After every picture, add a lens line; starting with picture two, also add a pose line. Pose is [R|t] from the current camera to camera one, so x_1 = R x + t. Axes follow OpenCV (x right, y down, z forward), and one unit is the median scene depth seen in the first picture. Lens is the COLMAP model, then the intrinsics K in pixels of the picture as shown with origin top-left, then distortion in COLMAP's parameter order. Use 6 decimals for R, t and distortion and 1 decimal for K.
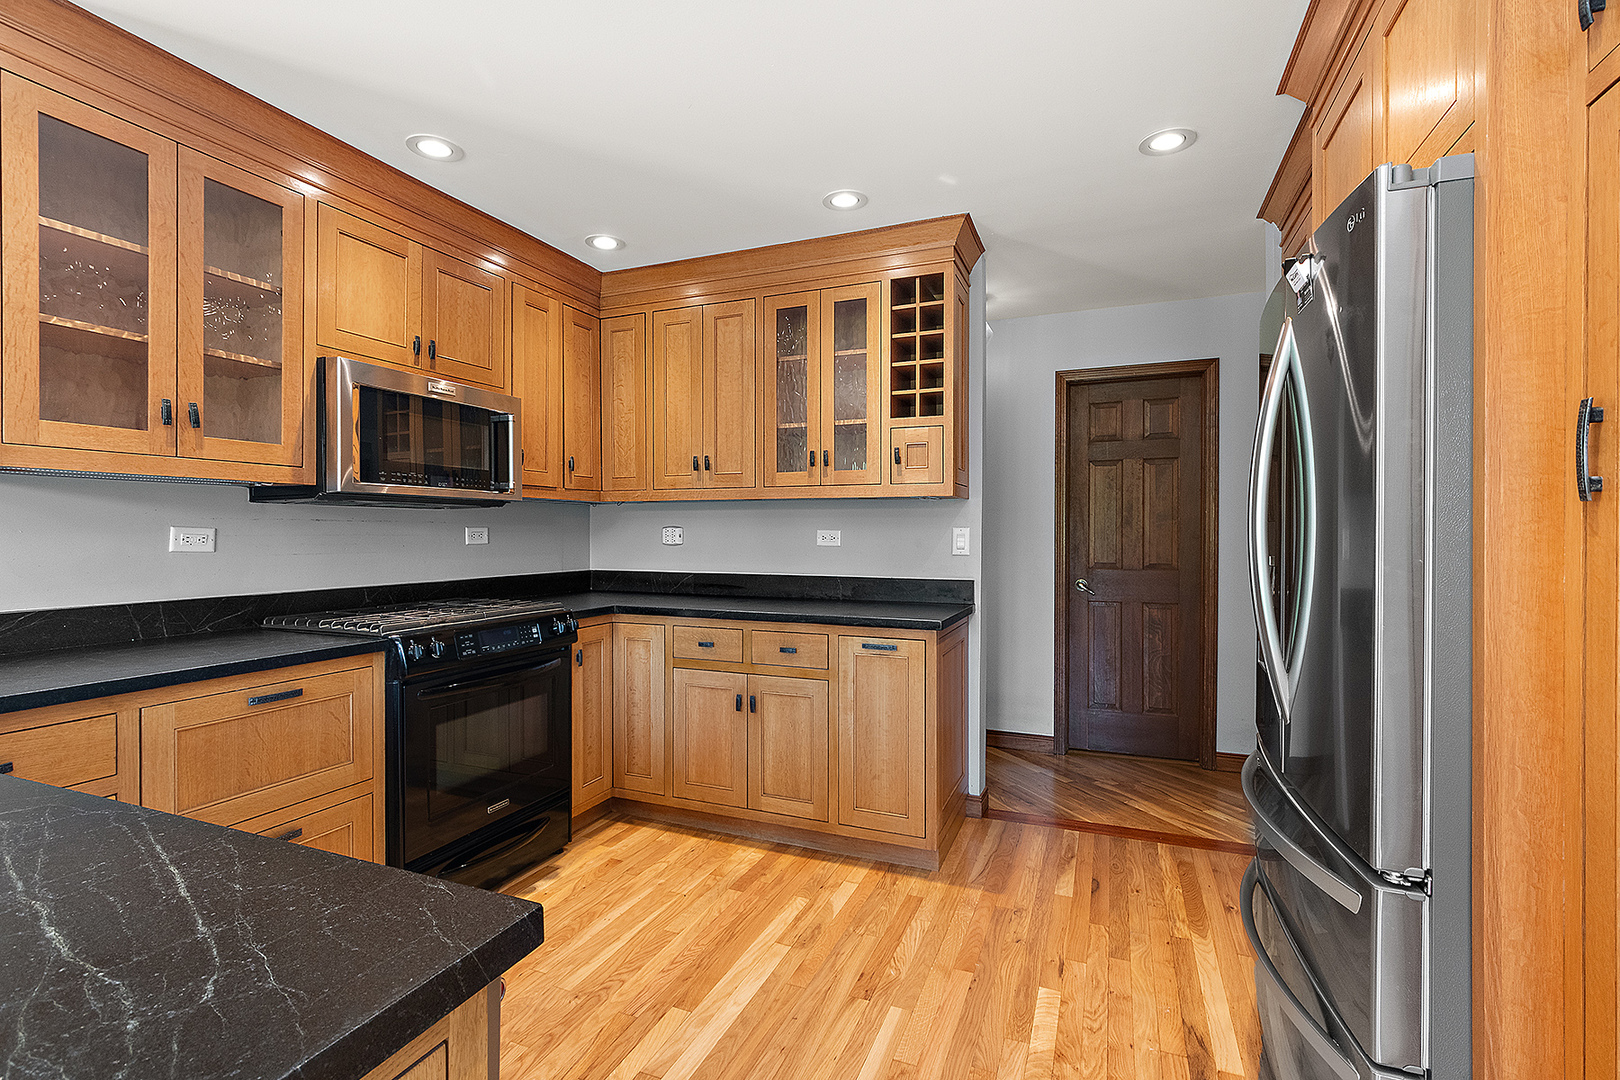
lens RADIAL K [[727.6, 0, 799.6], [0, 727.6, 535.4], [0, 0, 1]] dist [0.001030, -0.003198]
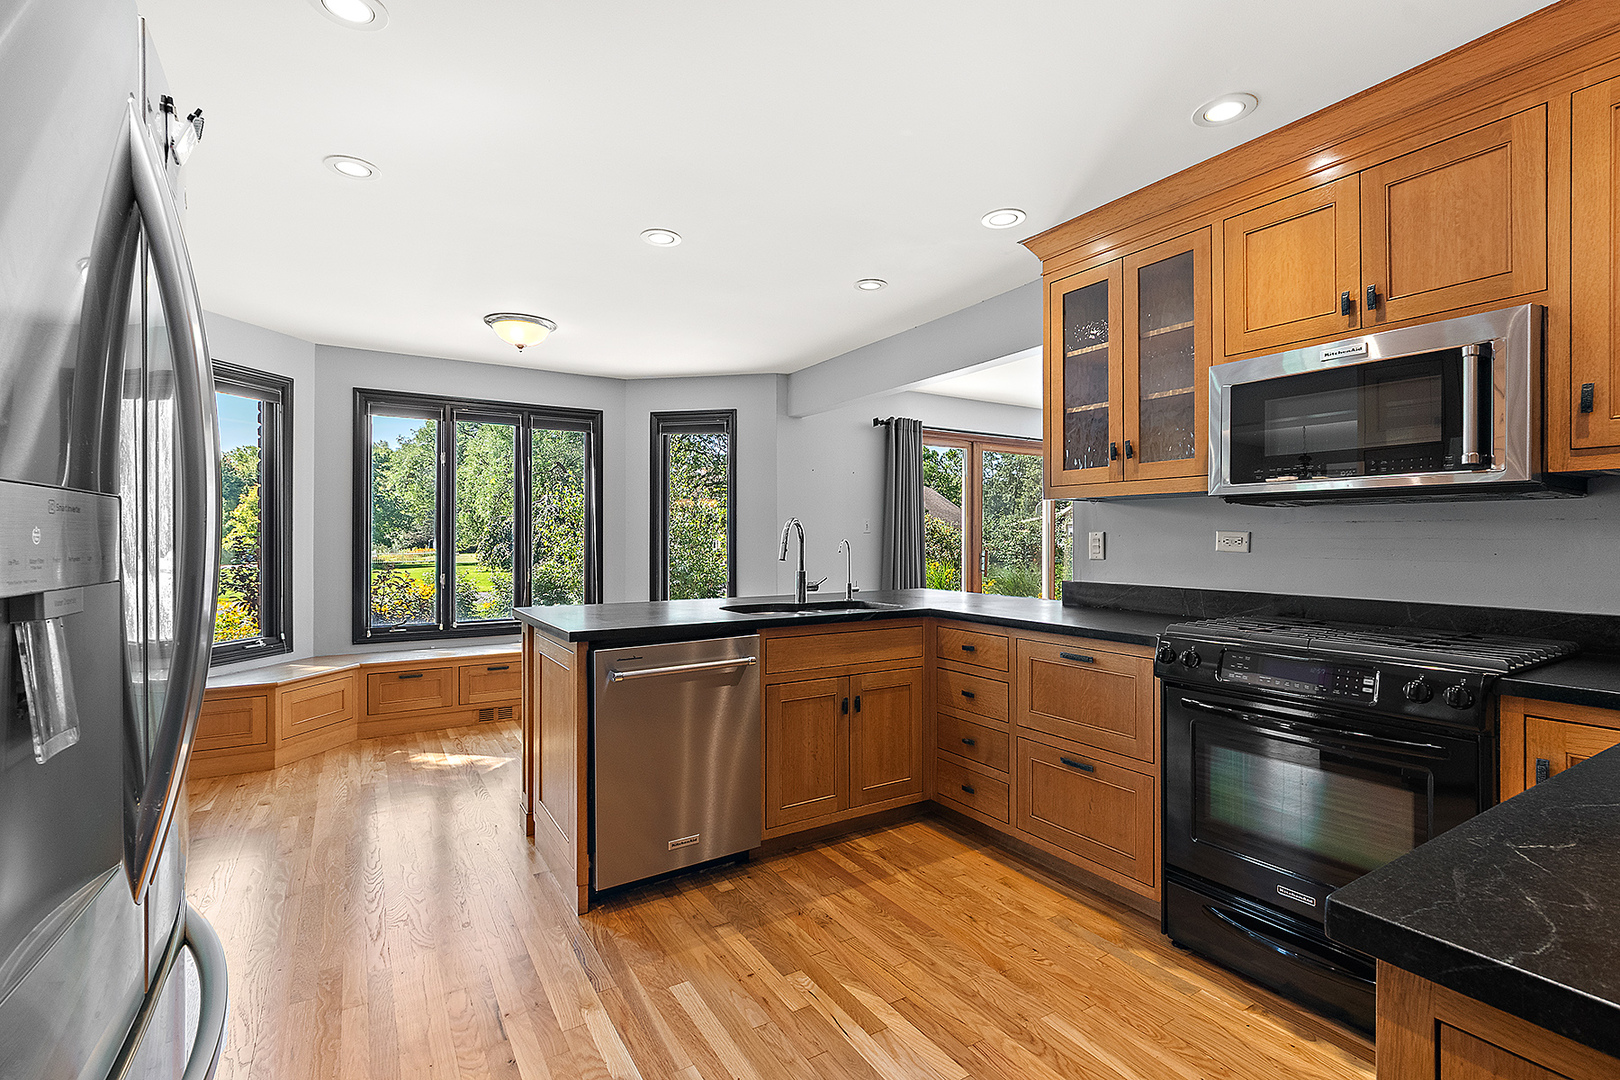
lens RADIAL K [[727.6, 0, 812.6], [0, 727.6, 537.1], [0, 0, 1]] dist [0.001030, -0.003198]
pose [[-0.574233, -0.001296, -0.818691, 0.464389], [-0.005149, 0.999985, 0.002028, -0.000495], [0.818676, 0.005380, -0.574231, 0.958879]]
